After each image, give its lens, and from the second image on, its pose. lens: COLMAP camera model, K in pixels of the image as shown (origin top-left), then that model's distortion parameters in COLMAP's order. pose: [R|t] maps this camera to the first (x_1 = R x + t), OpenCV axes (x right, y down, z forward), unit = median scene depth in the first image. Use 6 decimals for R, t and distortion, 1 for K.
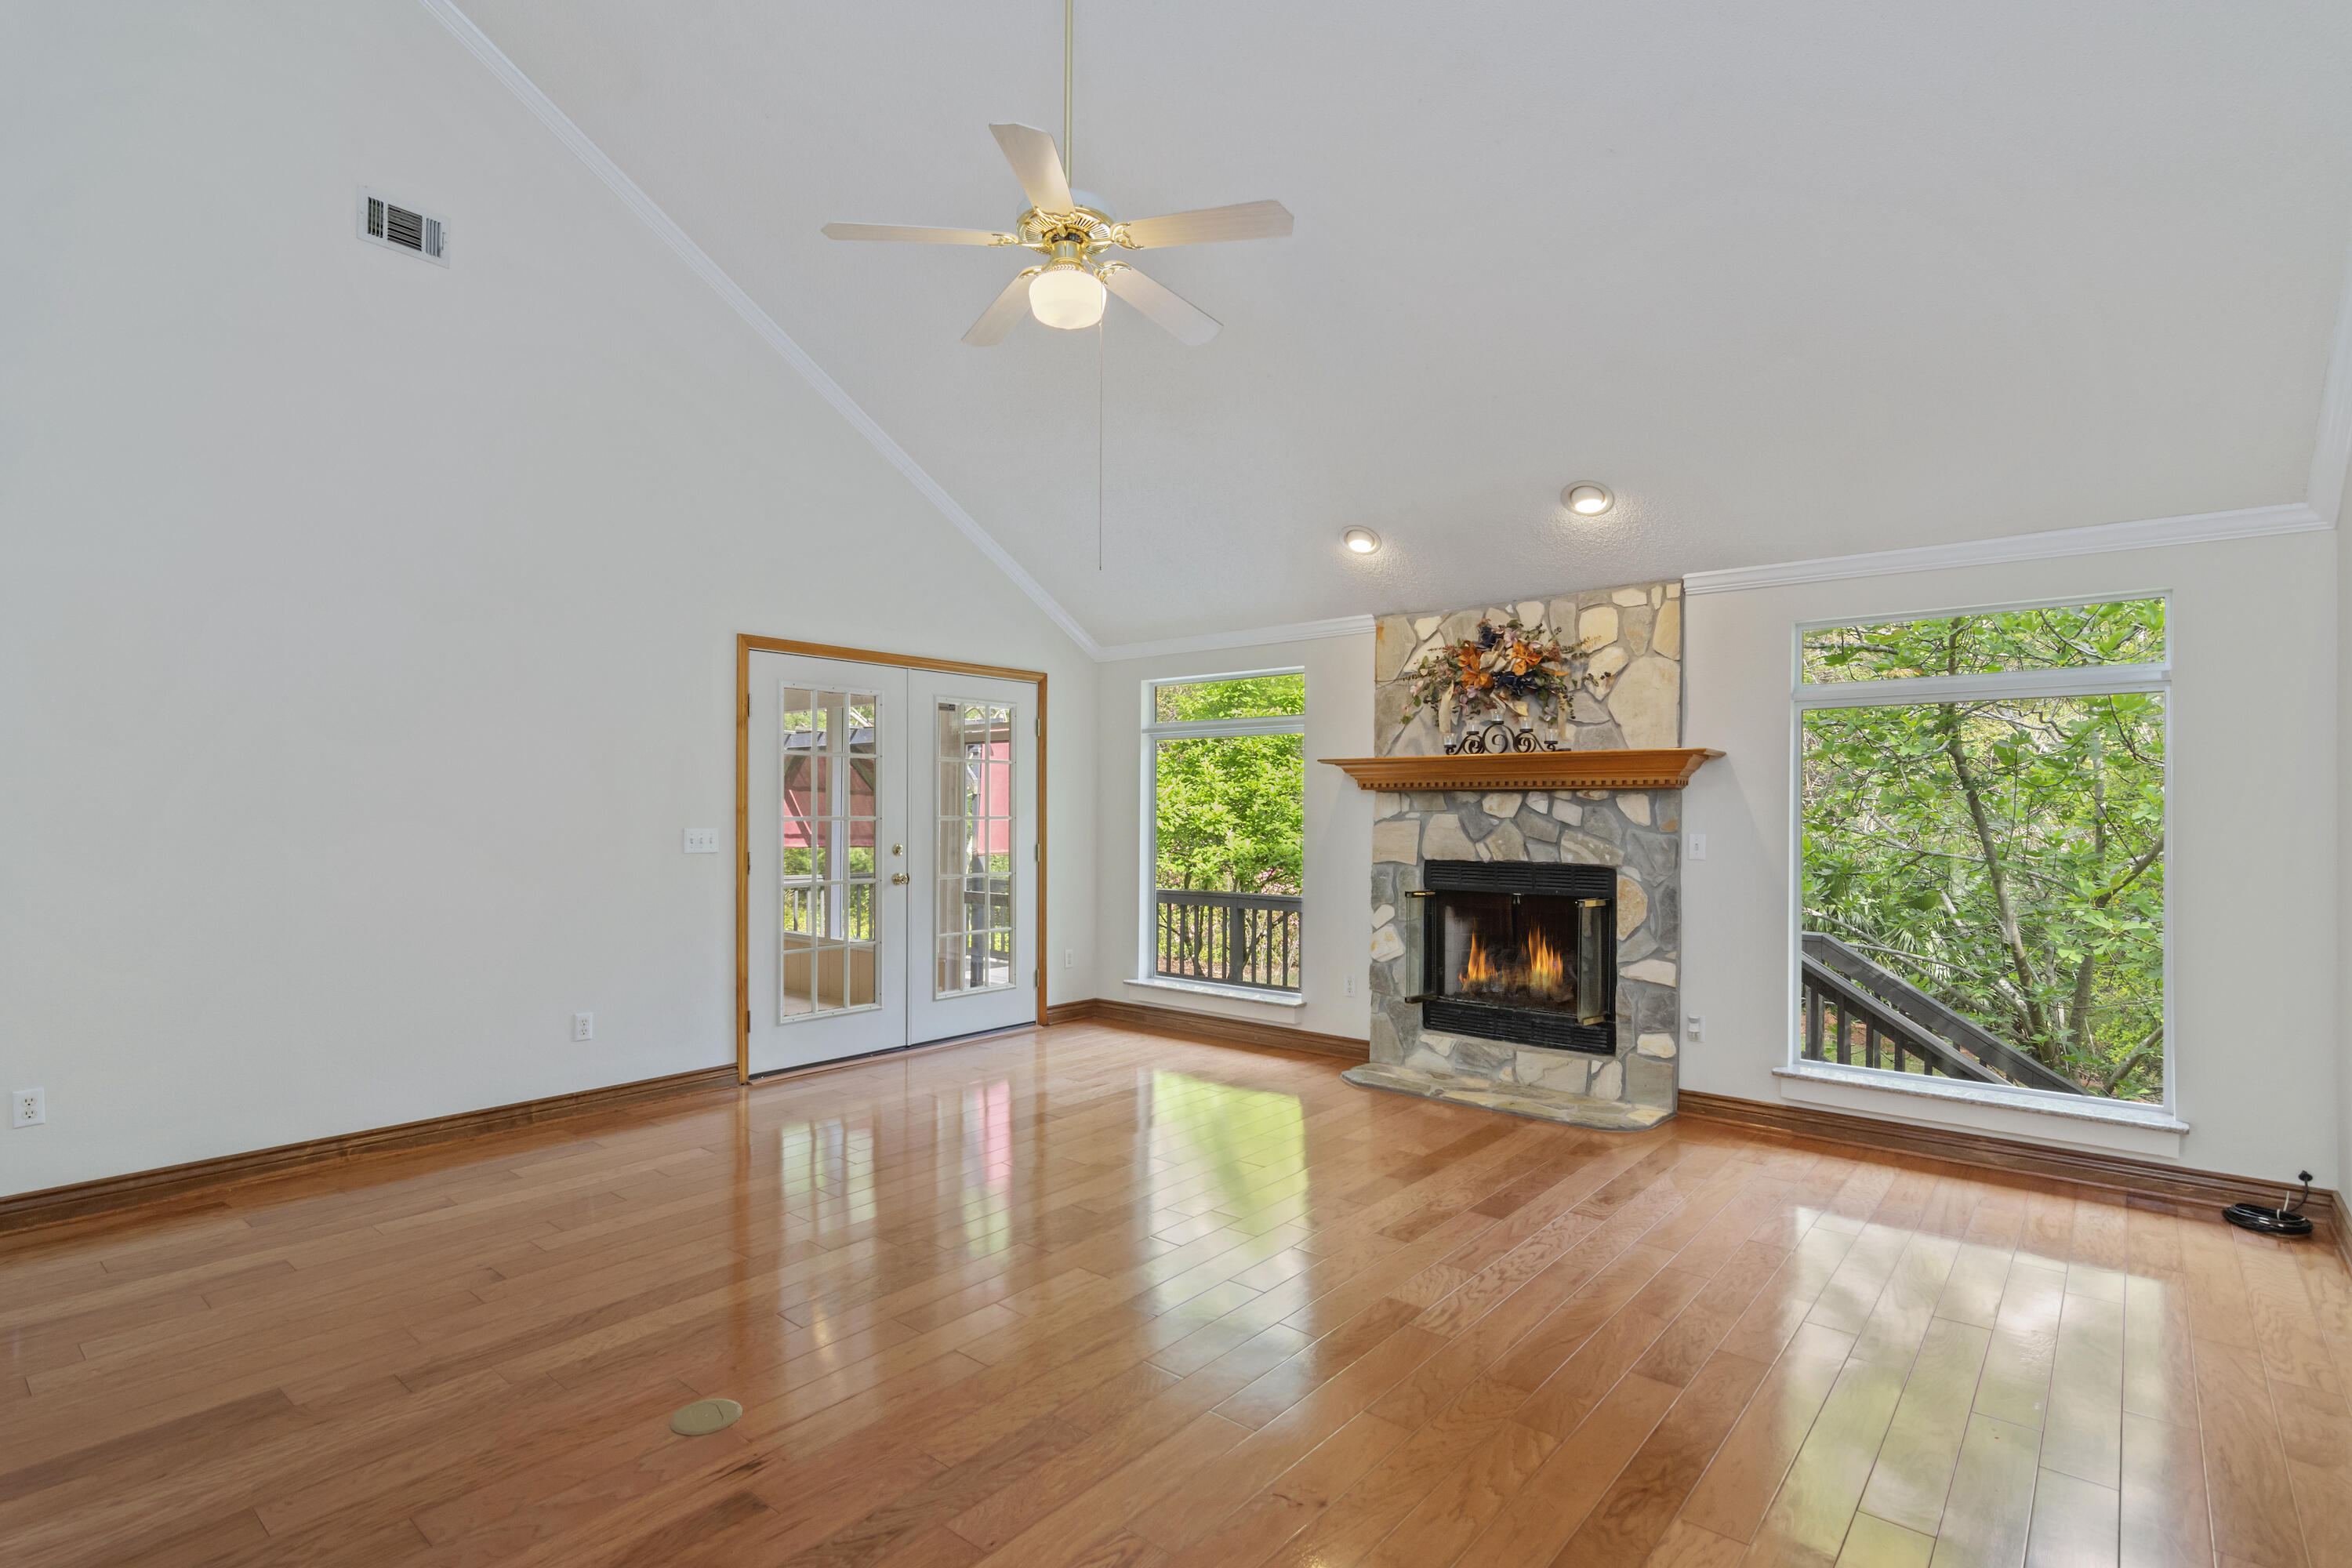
lens RADIAL K [[1146.3, 0, 1176.0], [0, 1146.3, 784.0], [0, 0, 1]] dist [-0.003206, -0.000423]
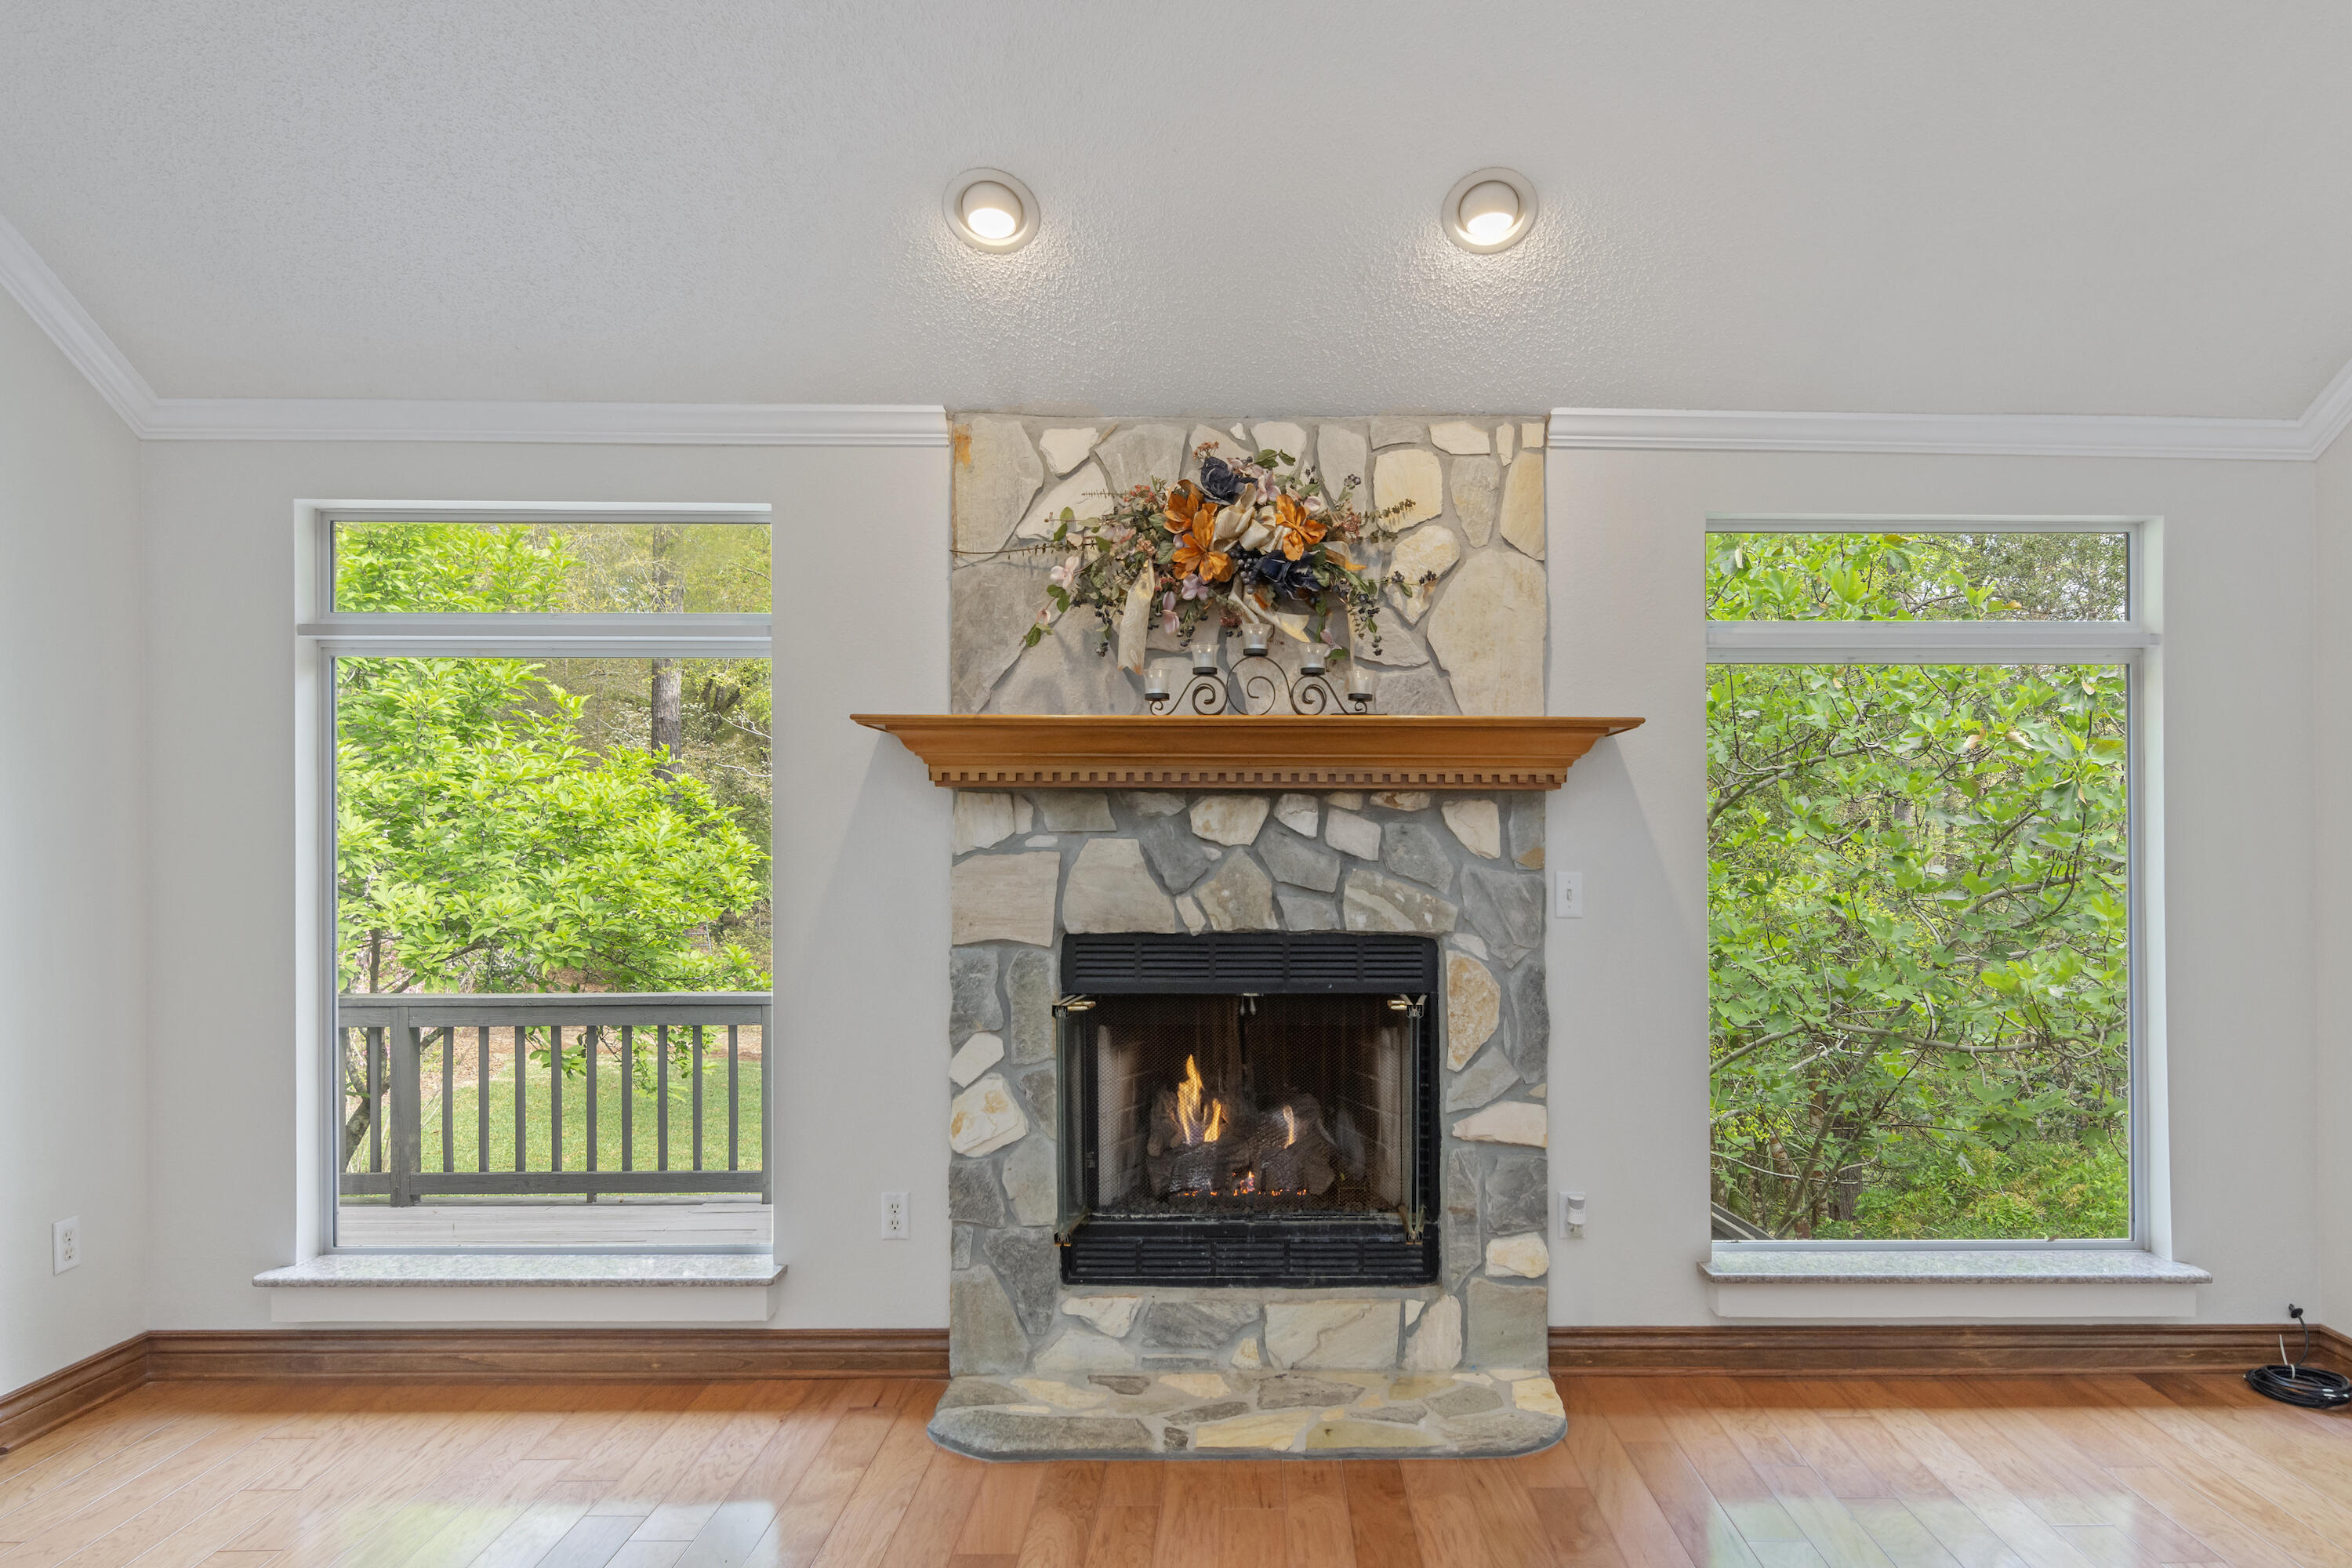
lens RADIAL K [[1426.4, 0, 1178.9], [0, 1426.4, 832.7], [0, 0, 1]] dist [0.000687, -0.001355]
pose [[0.773719, -0.006414, 0.633496, -0.132329], [-0.013145, 0.999571, 0.026175, 0.007996], [-0.633392, -0.028580, 0.773303, 0.544584]]
